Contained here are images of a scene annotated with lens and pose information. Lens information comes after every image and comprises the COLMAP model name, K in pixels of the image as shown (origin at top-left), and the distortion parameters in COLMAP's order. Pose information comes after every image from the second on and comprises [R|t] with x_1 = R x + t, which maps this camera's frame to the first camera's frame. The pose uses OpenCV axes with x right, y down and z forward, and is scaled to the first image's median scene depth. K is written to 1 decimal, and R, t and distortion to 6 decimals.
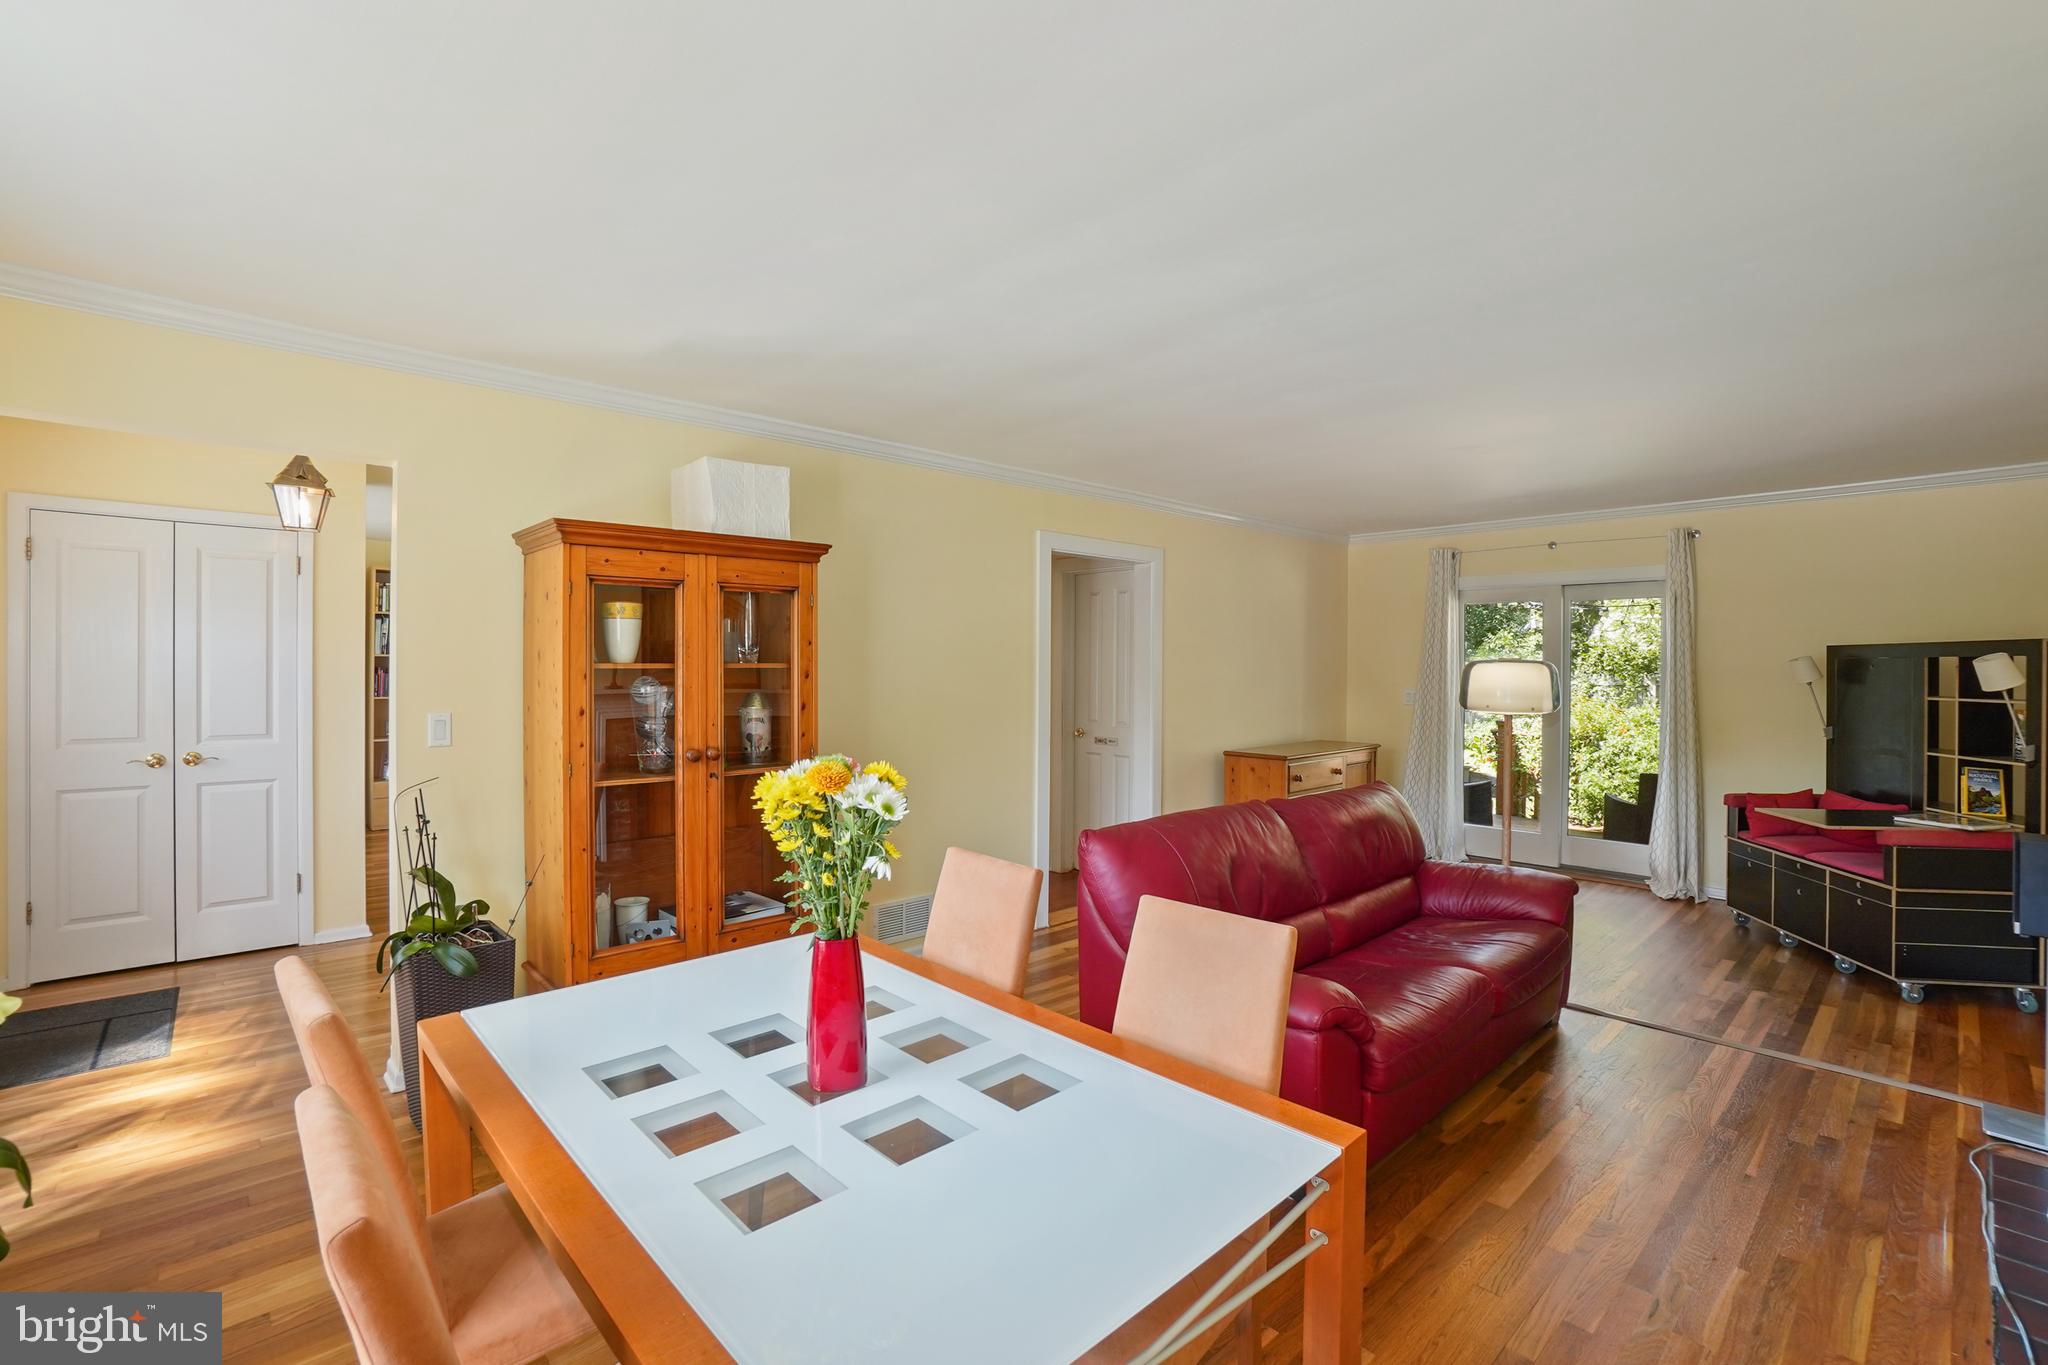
lens RADIAL K [[902.7, 0, 1024.0], [0, 902.7, 682.5], [0, 0, 1]] dist [-0.000538, -0.000114]
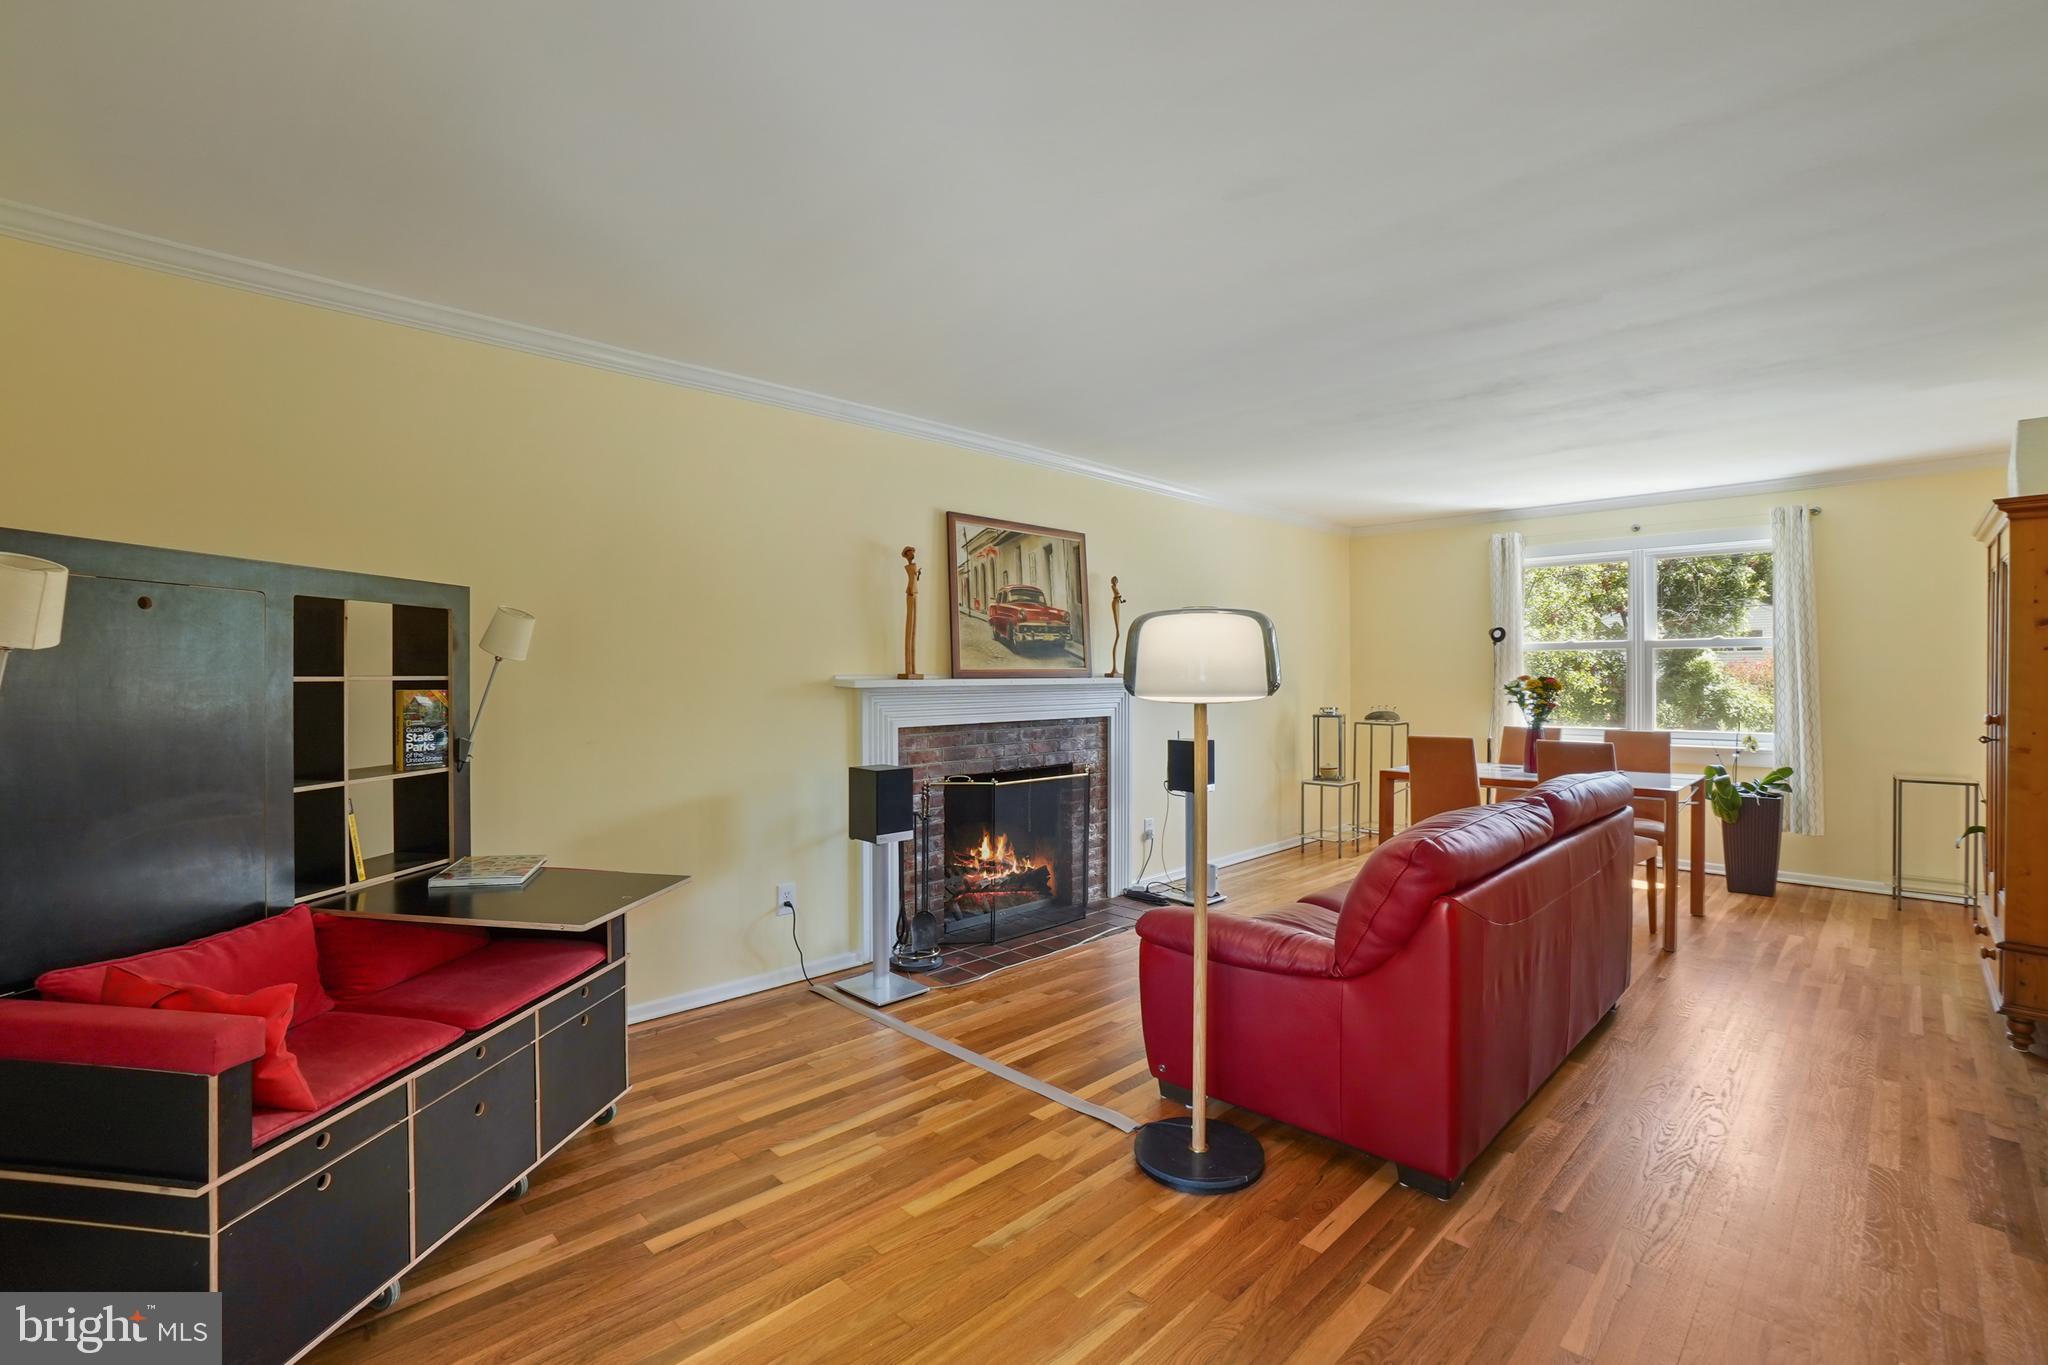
lens RADIAL K [[902.7, 0, 1024.0], [0, 902.7, 682.5], [0, 0, 1]] dist [-0.000538, -0.000114]
pose [[-0.999464, -0.002249, -0.032667, 0.824247], [-0.002772, 0.999869, 0.015962, 0.015419], [0.032626, 0.016044, -0.999339, 1.990669]]
